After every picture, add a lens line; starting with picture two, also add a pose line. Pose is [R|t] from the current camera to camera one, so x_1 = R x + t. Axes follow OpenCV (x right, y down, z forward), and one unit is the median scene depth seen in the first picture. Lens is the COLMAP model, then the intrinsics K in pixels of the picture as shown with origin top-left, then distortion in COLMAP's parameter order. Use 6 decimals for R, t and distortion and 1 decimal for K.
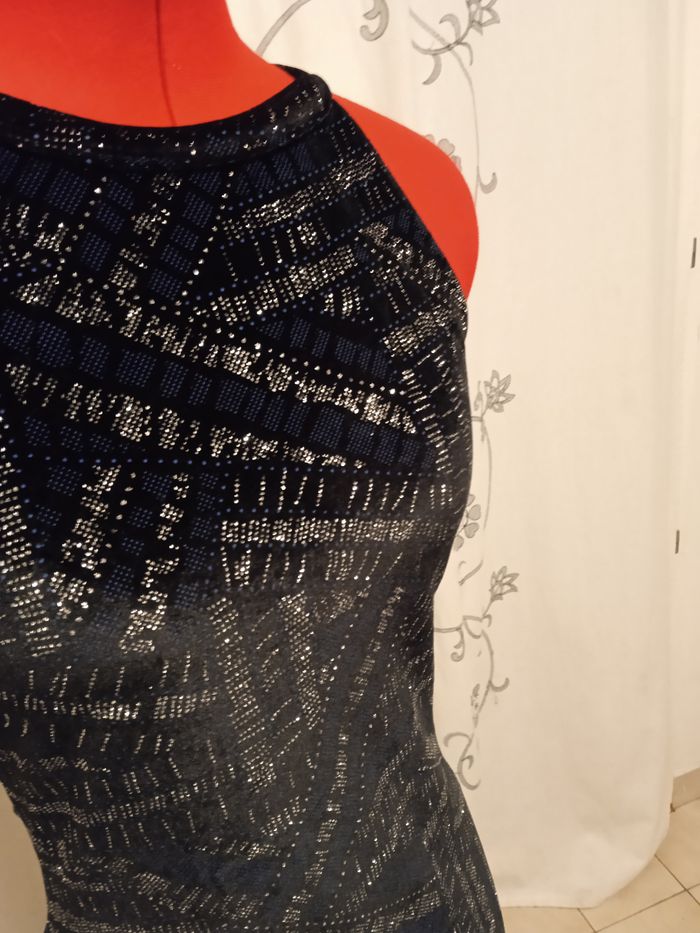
lens RADIAL K [[797.1, 0, 355.8], [0, 797.1, 466.7], [0, 0, 1]] dist [0.094496, -0.188661]
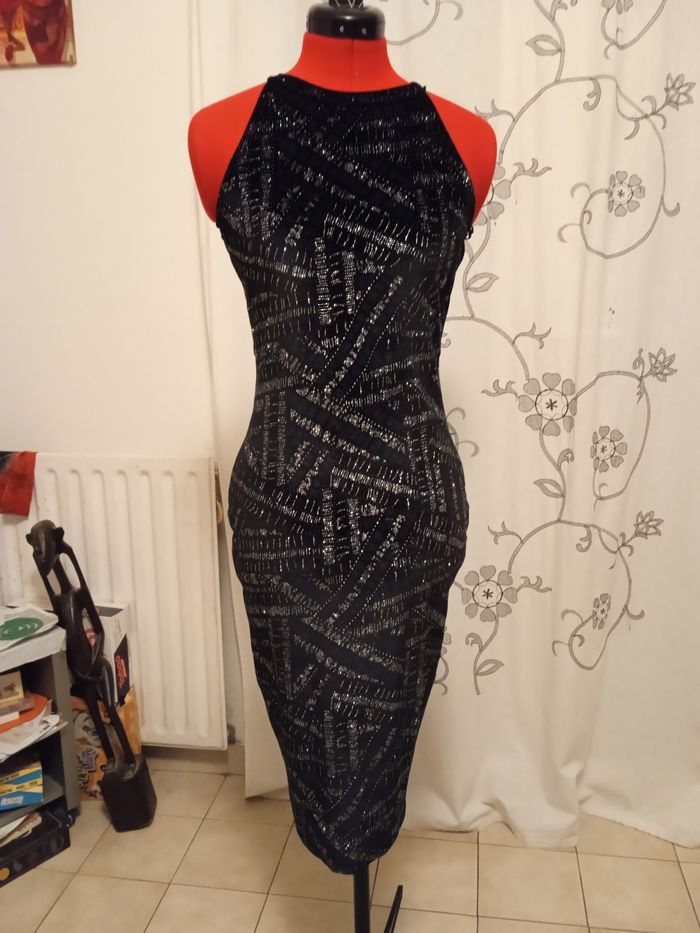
lens RADIAL K [[797.1, 0, 349.1], [0, 797.1, 468.1], [0, 0, 1]] dist [0.094496, -0.188661]
pose [[0.863355, 0.198931, -0.463728, 0.450803], [-0.261191, 0.962494, -0.073385, 0.359227], [0.431737, 0.184479, 0.882933, -0.438700]]
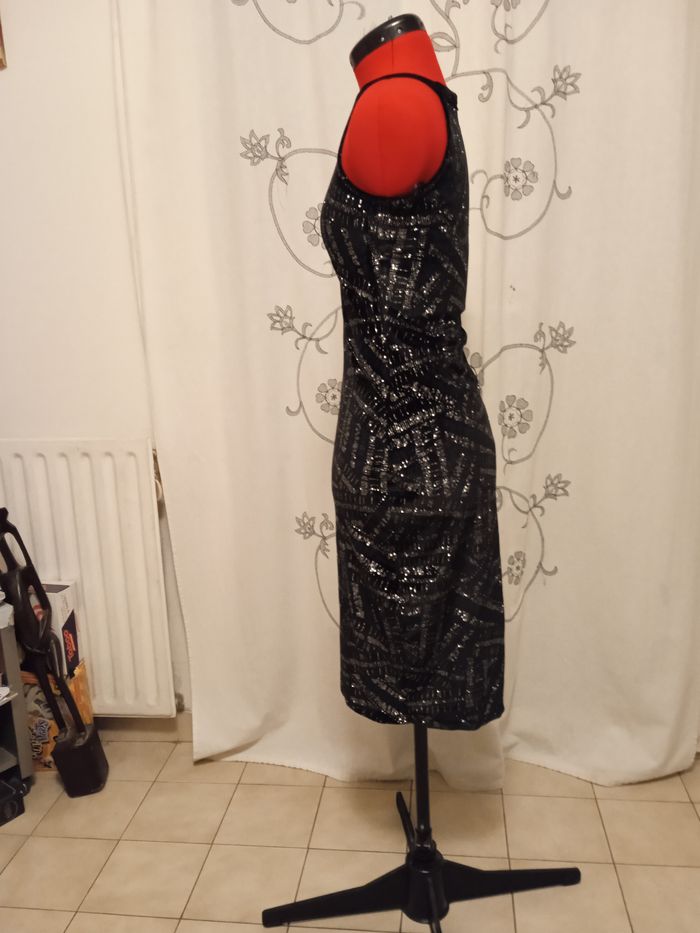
lens RADIAL K [[797.1, 0, 360.3], [0, 797.1, 471.3], [0, 0, 1]] dist [0.094496, -0.188661]
pose [[0.885910, 0.171809, -0.430866, 0.611835], [-0.227882, 0.970259, -0.081658, 0.401586], [0.404022, 0.170528, 0.898714, -0.475605]]
